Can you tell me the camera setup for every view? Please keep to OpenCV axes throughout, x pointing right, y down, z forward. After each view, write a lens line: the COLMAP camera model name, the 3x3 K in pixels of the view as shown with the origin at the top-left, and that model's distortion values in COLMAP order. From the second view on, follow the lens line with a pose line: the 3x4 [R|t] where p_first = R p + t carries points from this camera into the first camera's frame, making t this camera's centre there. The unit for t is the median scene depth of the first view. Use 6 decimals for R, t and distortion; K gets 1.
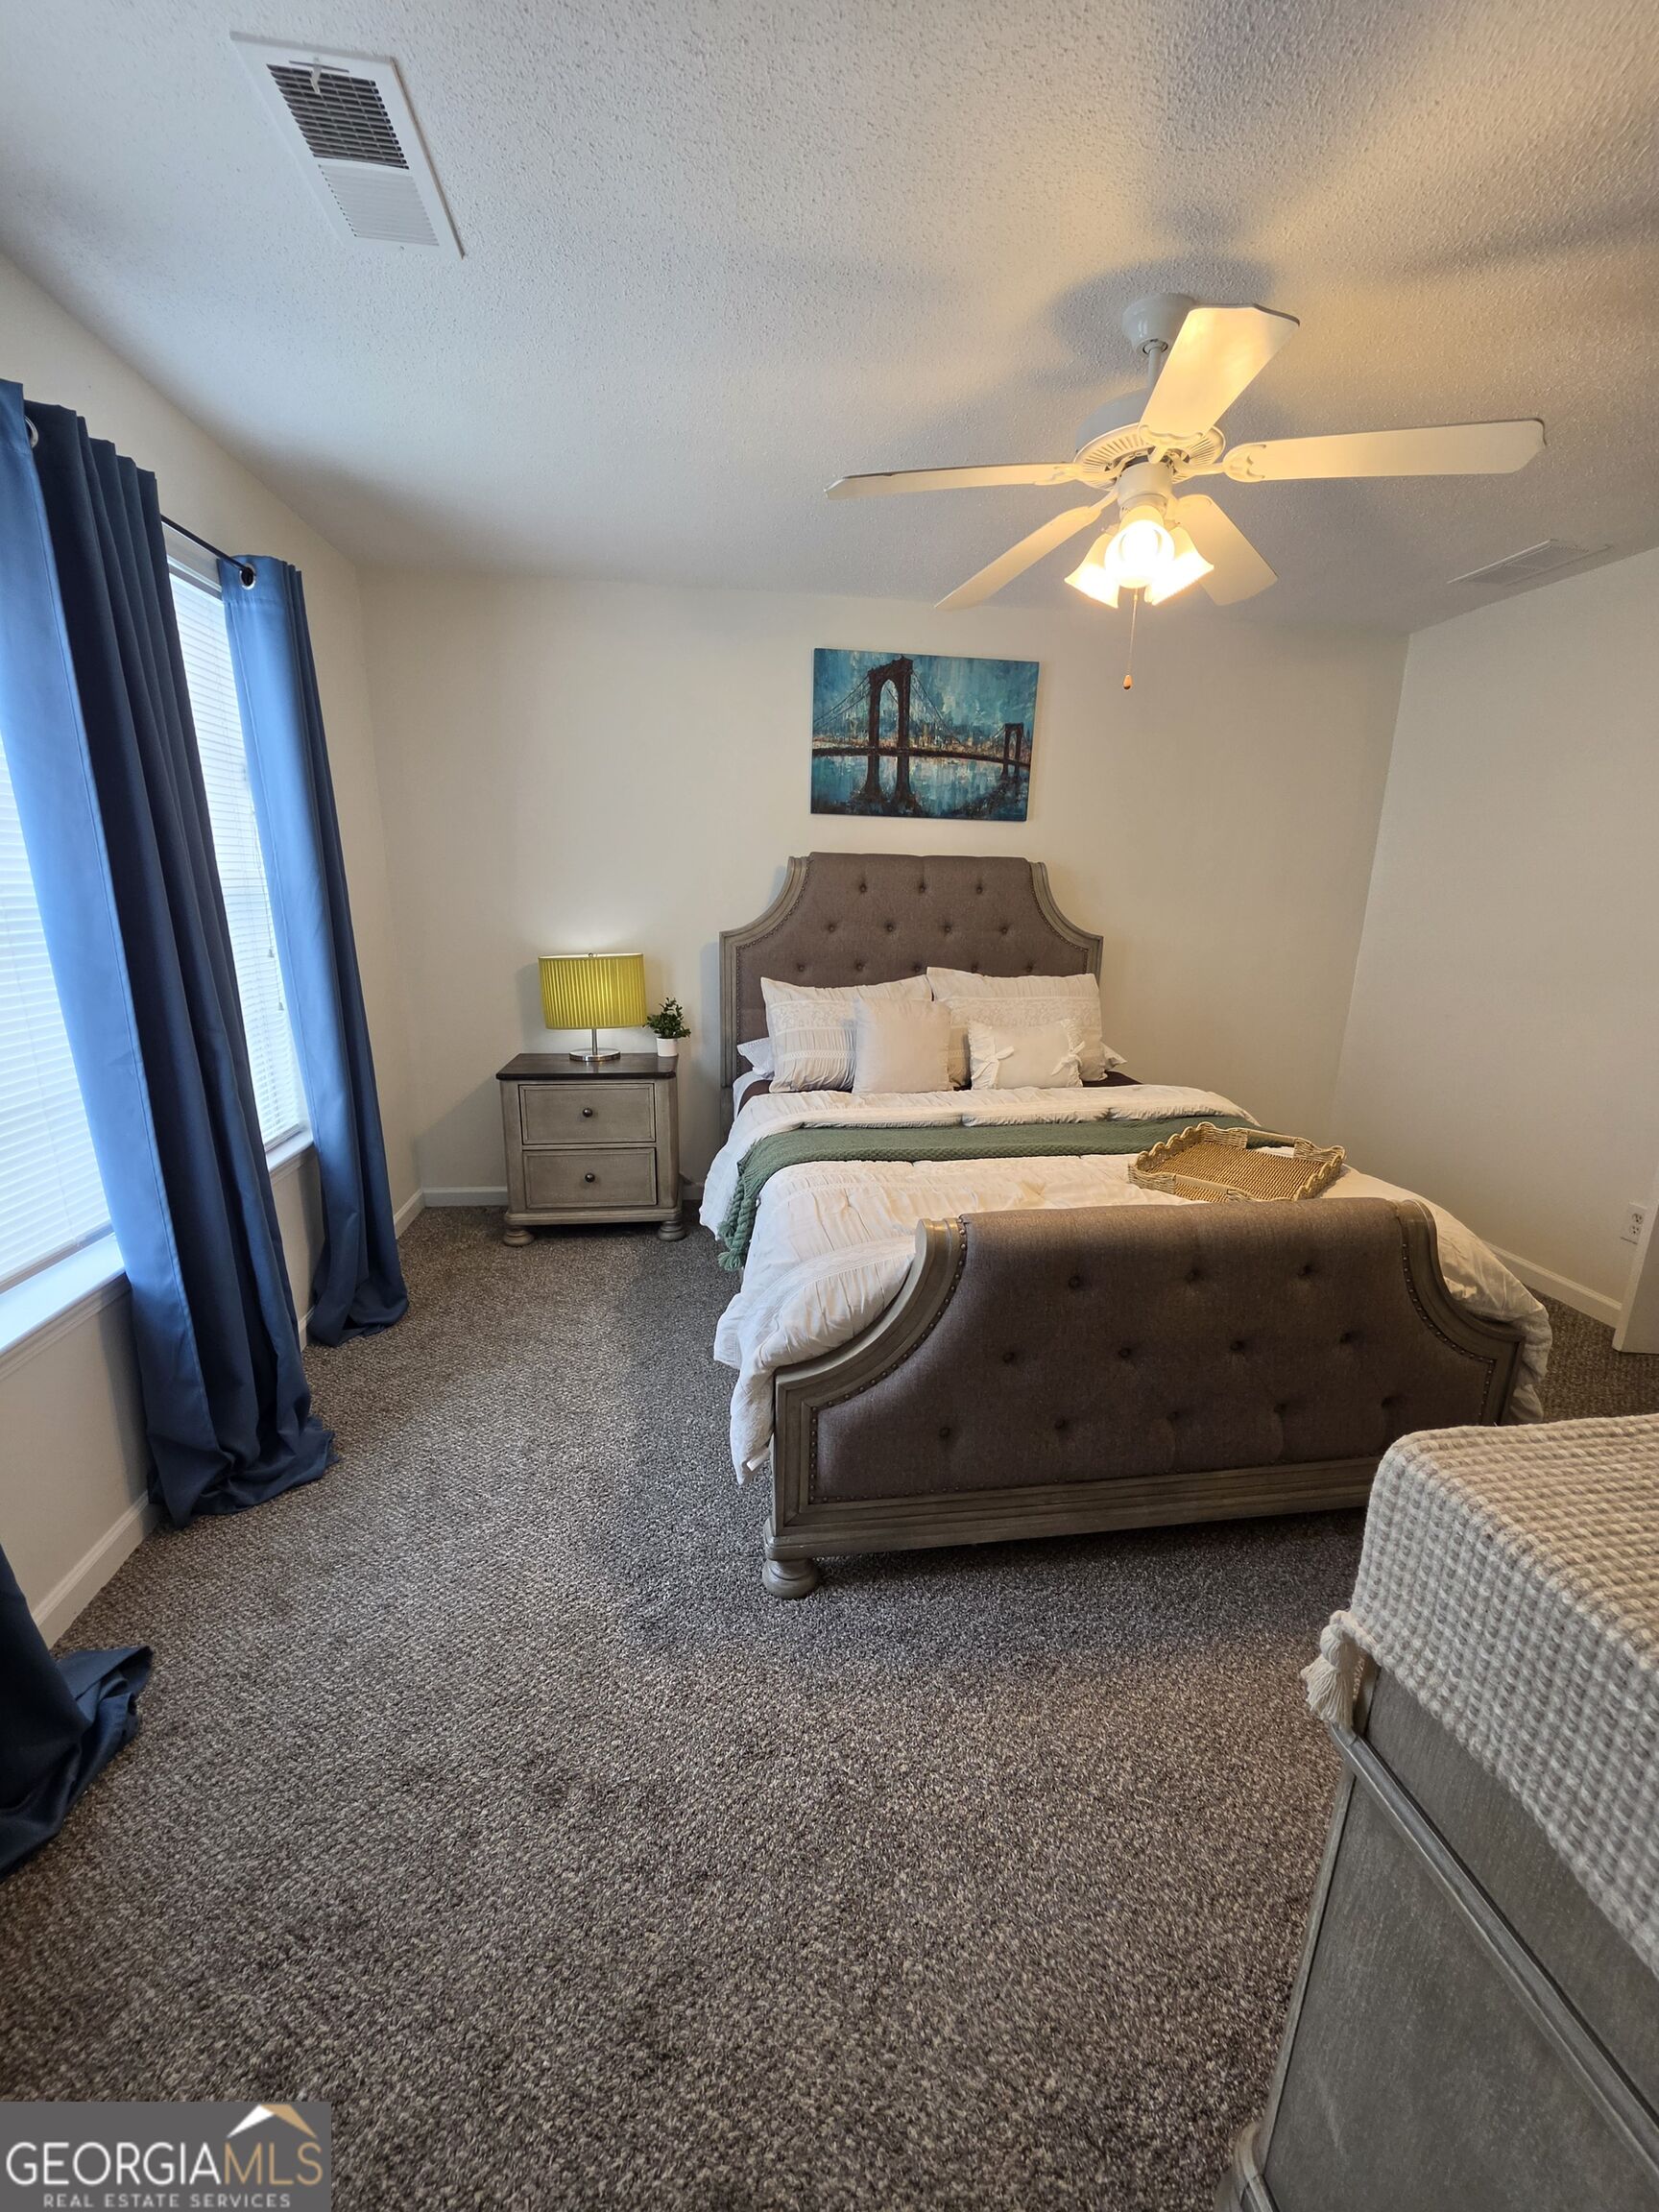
lens RADIAL K [[886.0, 0, 829.7], [0, 886.0, 1119.0], [0, 0, 1]] dist [-0.005015, 0.002292]
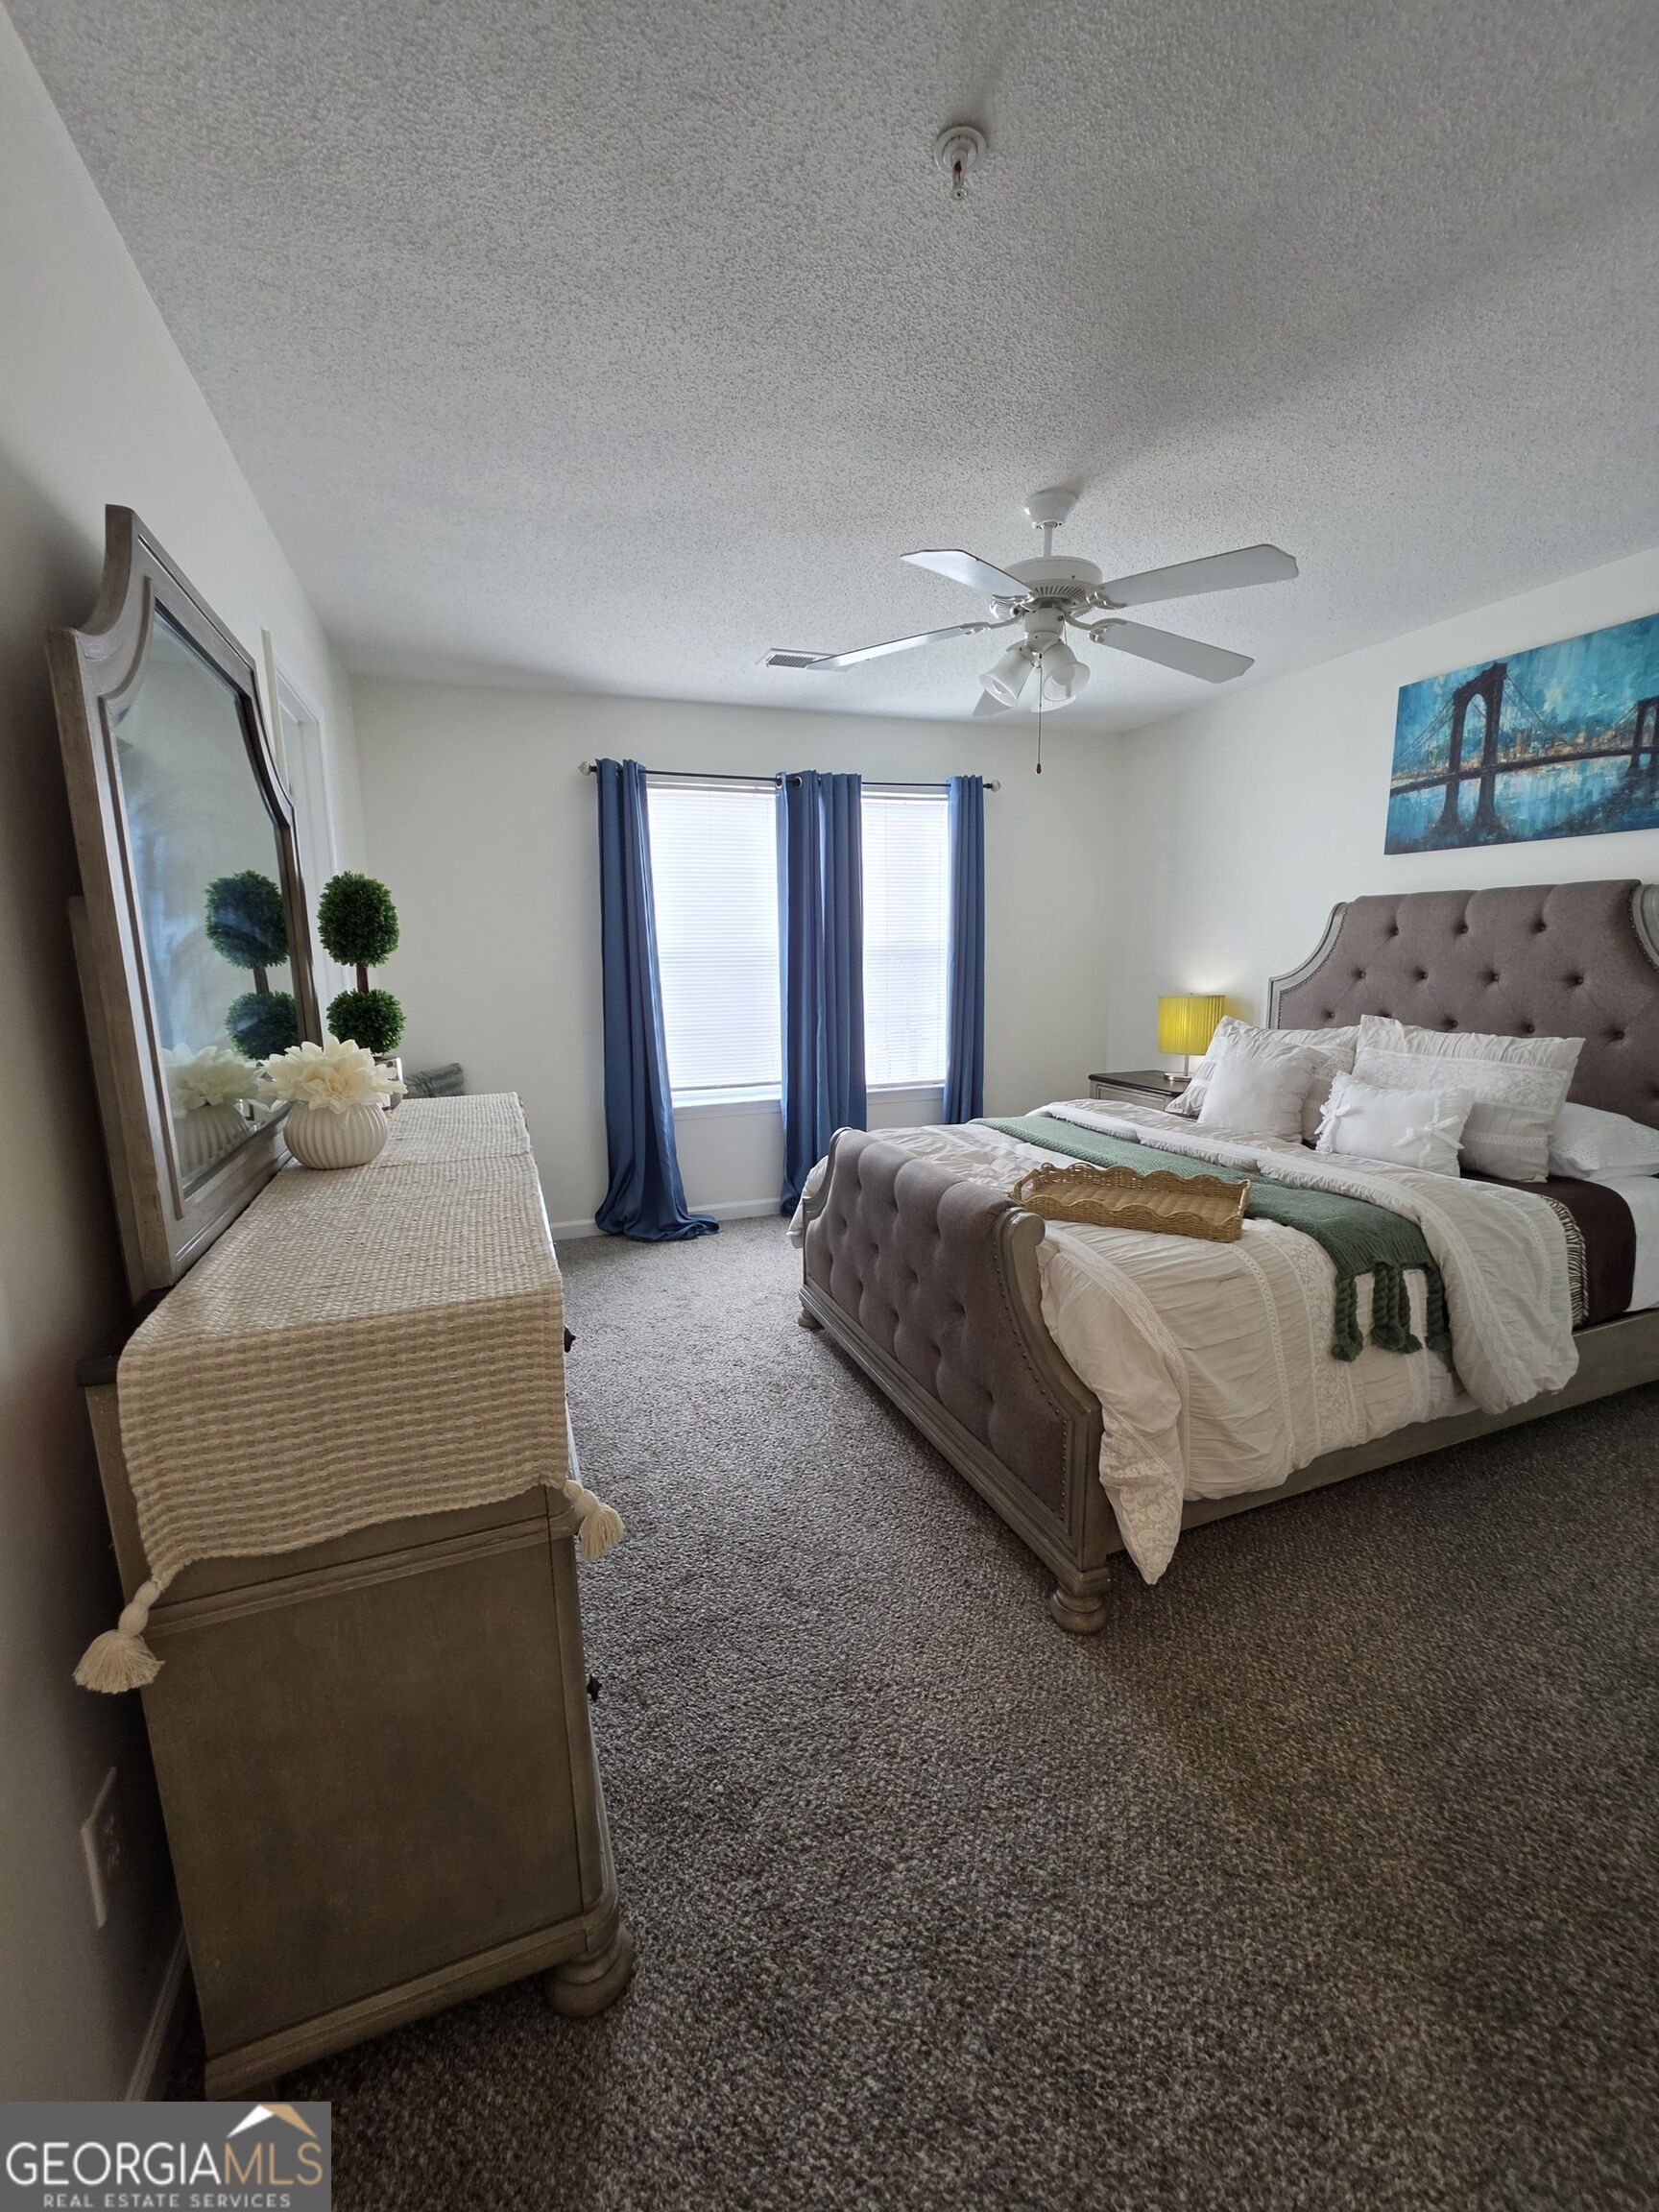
lens RADIAL K [[886.0, 0, 825.2], [0, 886.0, 1106.7], [0, 0, 1]] dist [-0.005015, 0.002292]
pose [[0.220584, 0.151435, -0.963540, 0.808445], [-0.232728, 0.967512, 0.098780, -0.038427], [0.947196, 0.202453, 0.248661, 0.251247]]
